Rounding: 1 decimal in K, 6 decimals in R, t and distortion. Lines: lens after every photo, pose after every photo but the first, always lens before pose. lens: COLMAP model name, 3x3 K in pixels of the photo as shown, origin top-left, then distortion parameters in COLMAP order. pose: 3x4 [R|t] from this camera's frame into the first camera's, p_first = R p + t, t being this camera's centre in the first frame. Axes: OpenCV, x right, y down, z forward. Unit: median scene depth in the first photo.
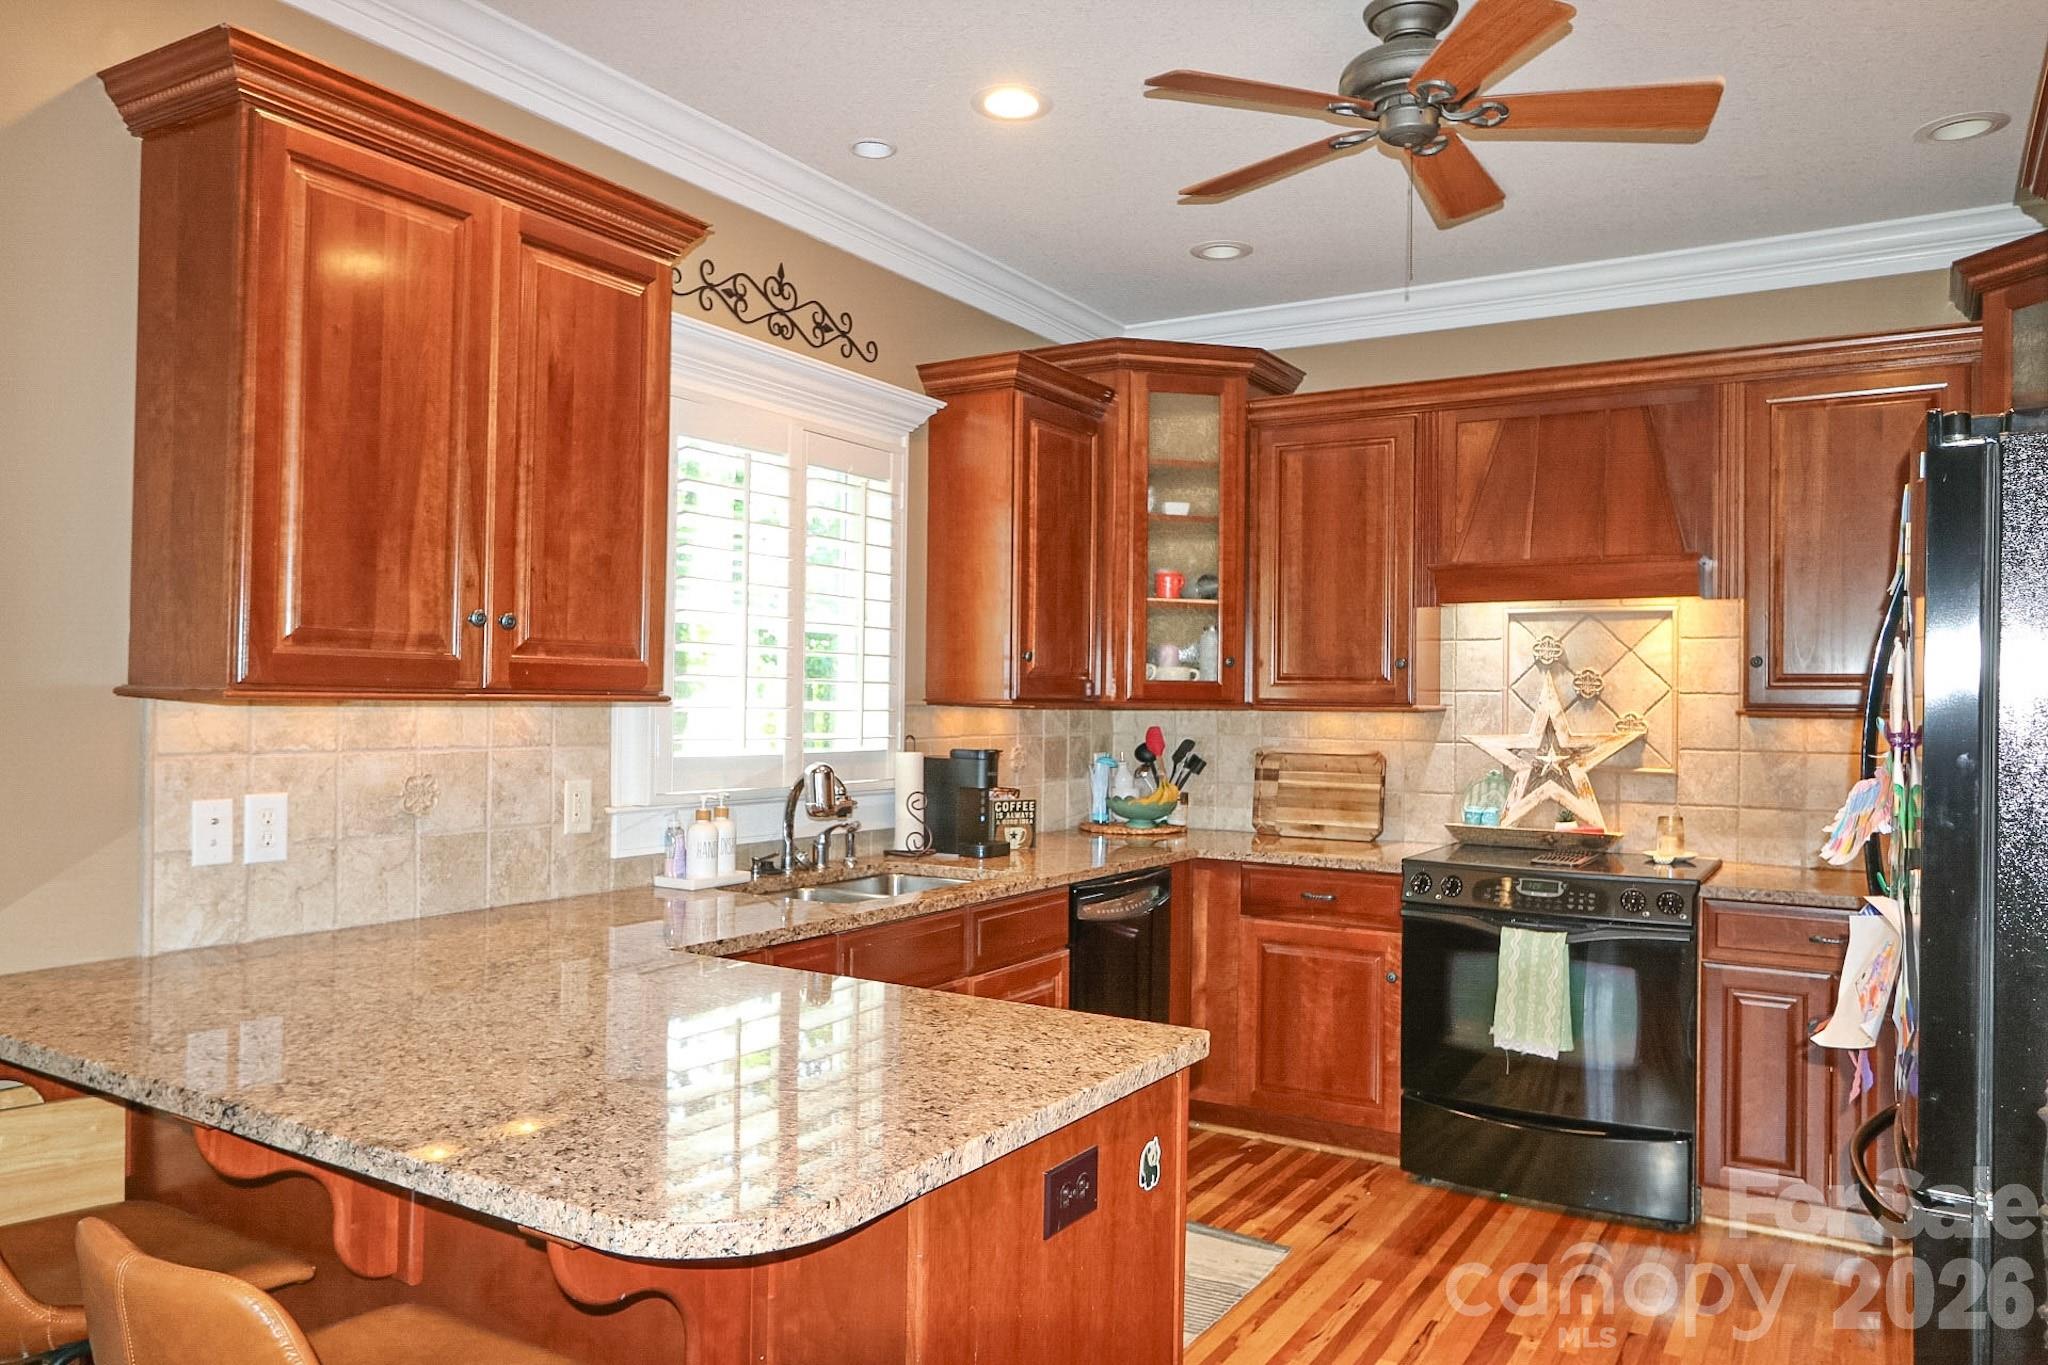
lens RADIAL K [[1429.2, 0, 1028.5], [0, 1429.2, 677.4], [0, 0, 1]] dist [-0.009437, 0.001510]
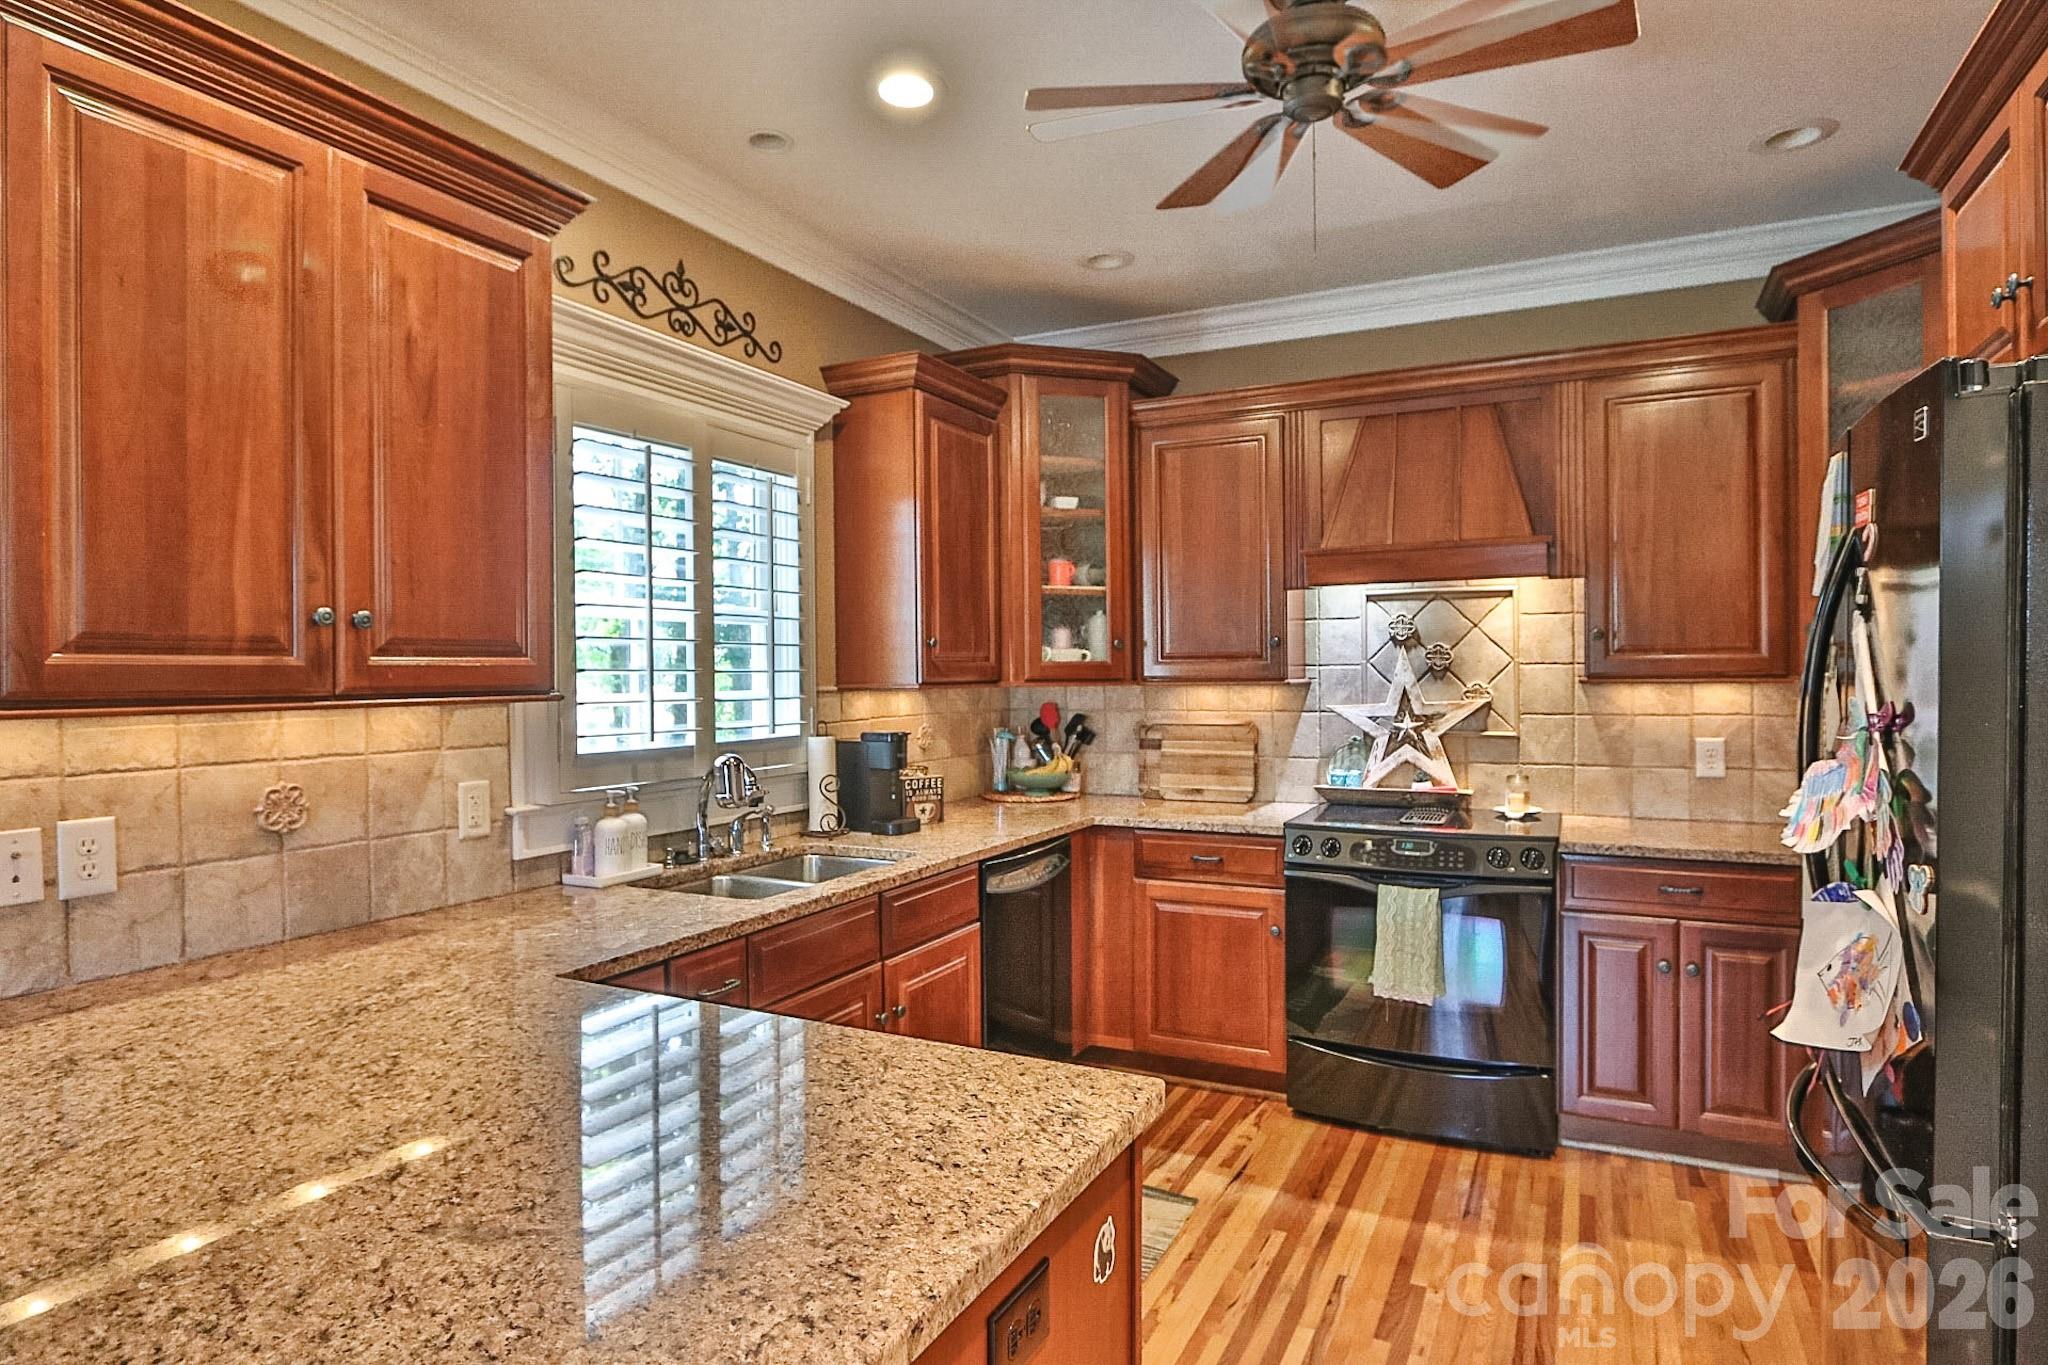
lens RADIAL K [[1140.1, 0, 1024.9], [0, 1140.1, 678.5], [0, 0, 1]] dist [-0.013856, 0.000082]
pose [[0.996097, -0.022894, 0.085249, -0.005481], [0.020970, 0.999506, 0.023396, -0.007199], [-0.085742, -0.021517, 0.996085, 0.166661]]
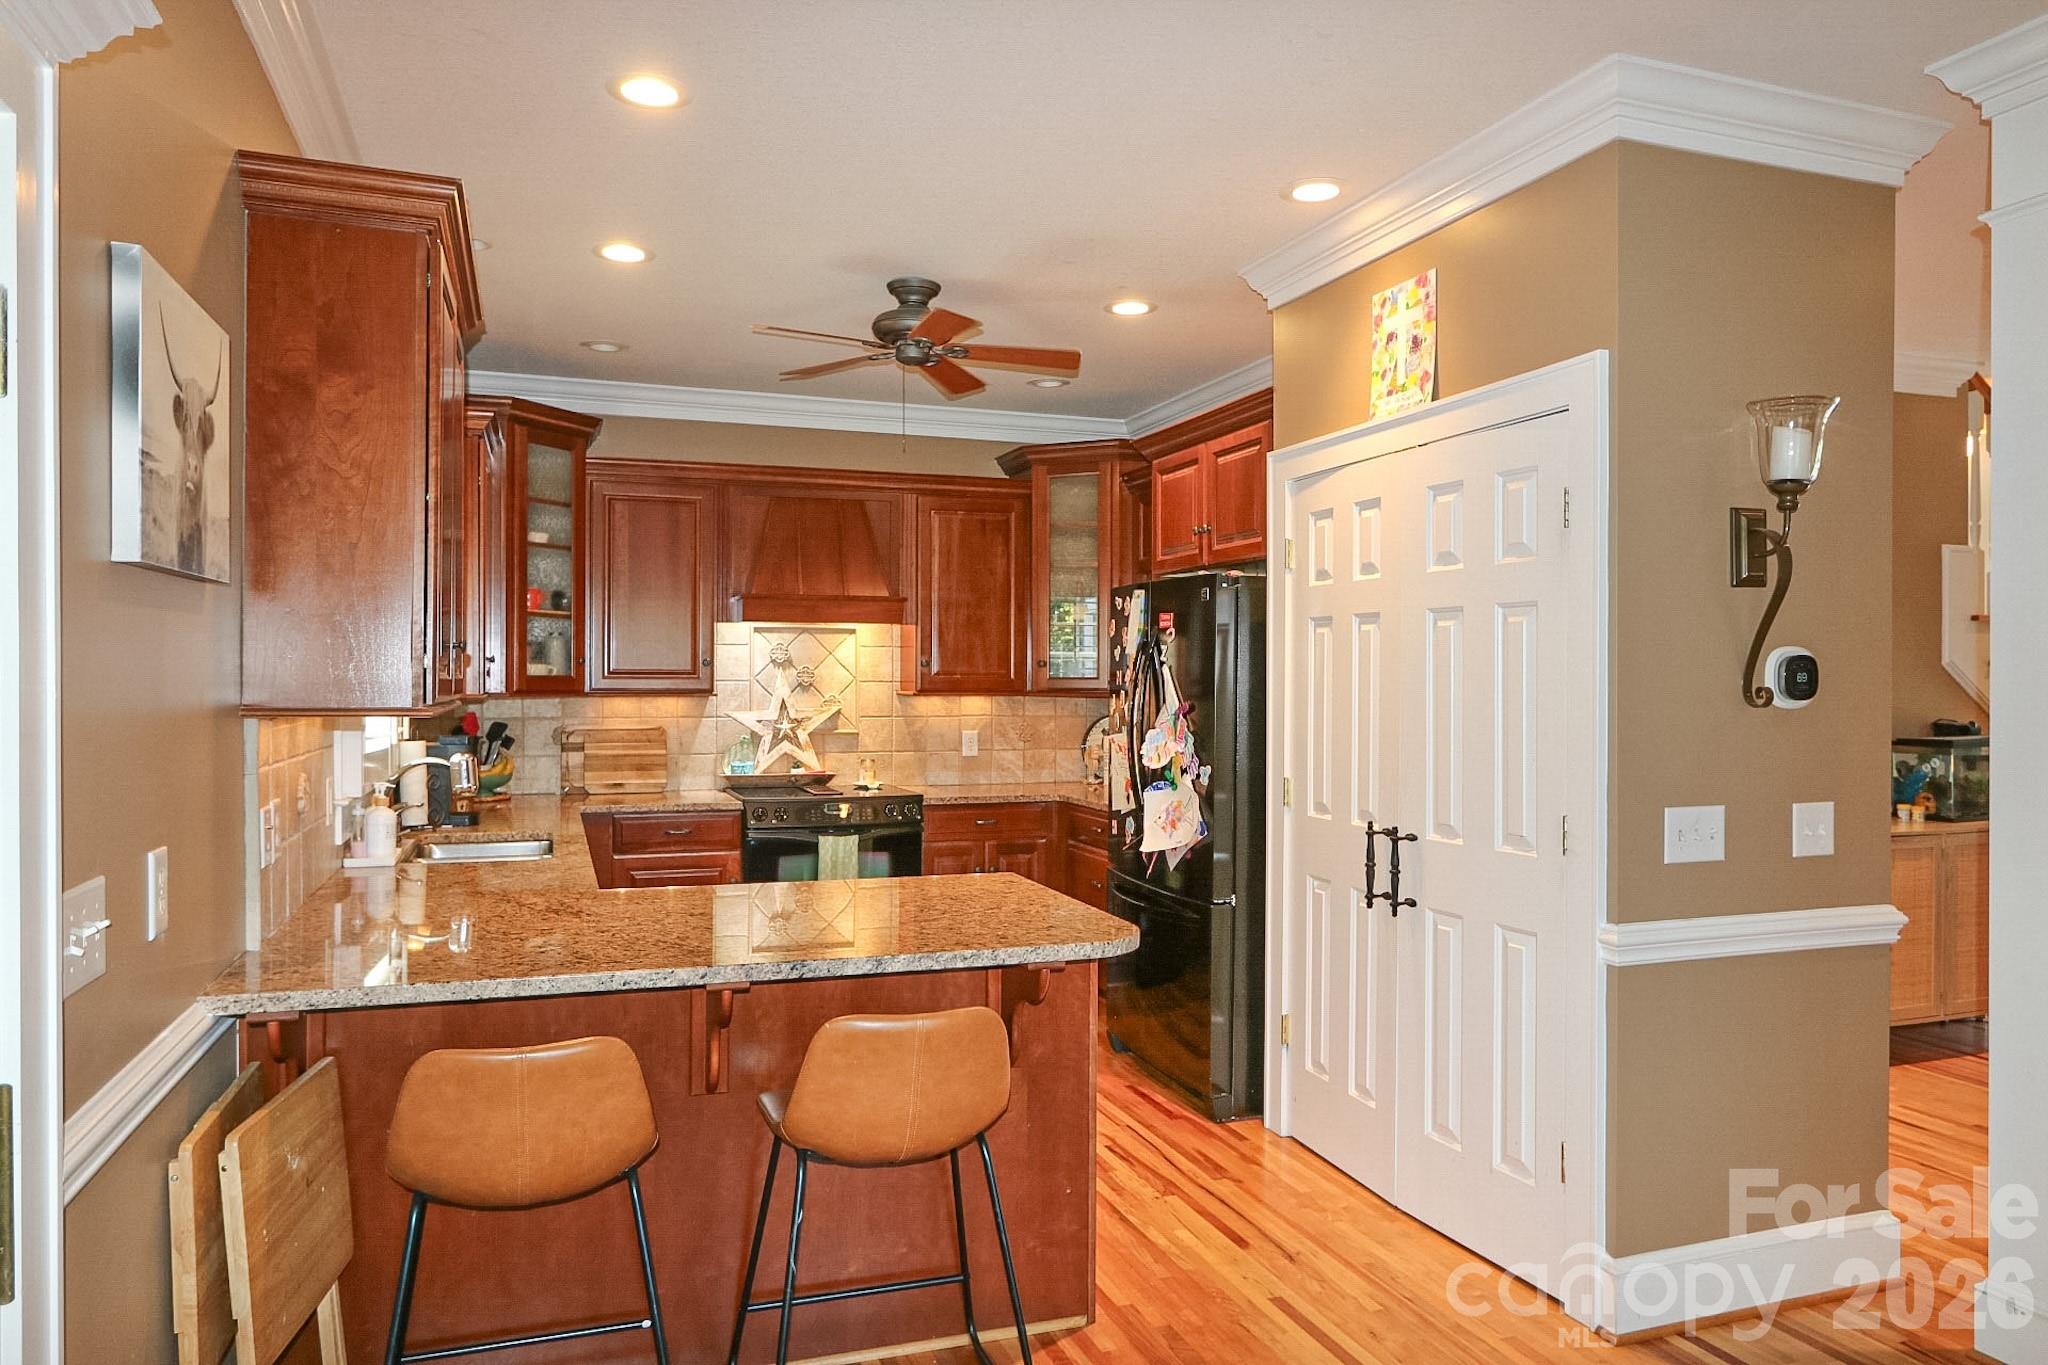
lens RADIAL K [[1335.7, 0, 1024.2], [0, 1335.7, 683.0], [0, 0, 1]] dist [-0.016654, 0.004632]
pose [[0.624976, -0.014176, 0.780515, -0.654082], [-0.007653, 0.999676, 0.024285, -0.027470], [-0.780607, -0.021151, 0.624665, -0.072570]]
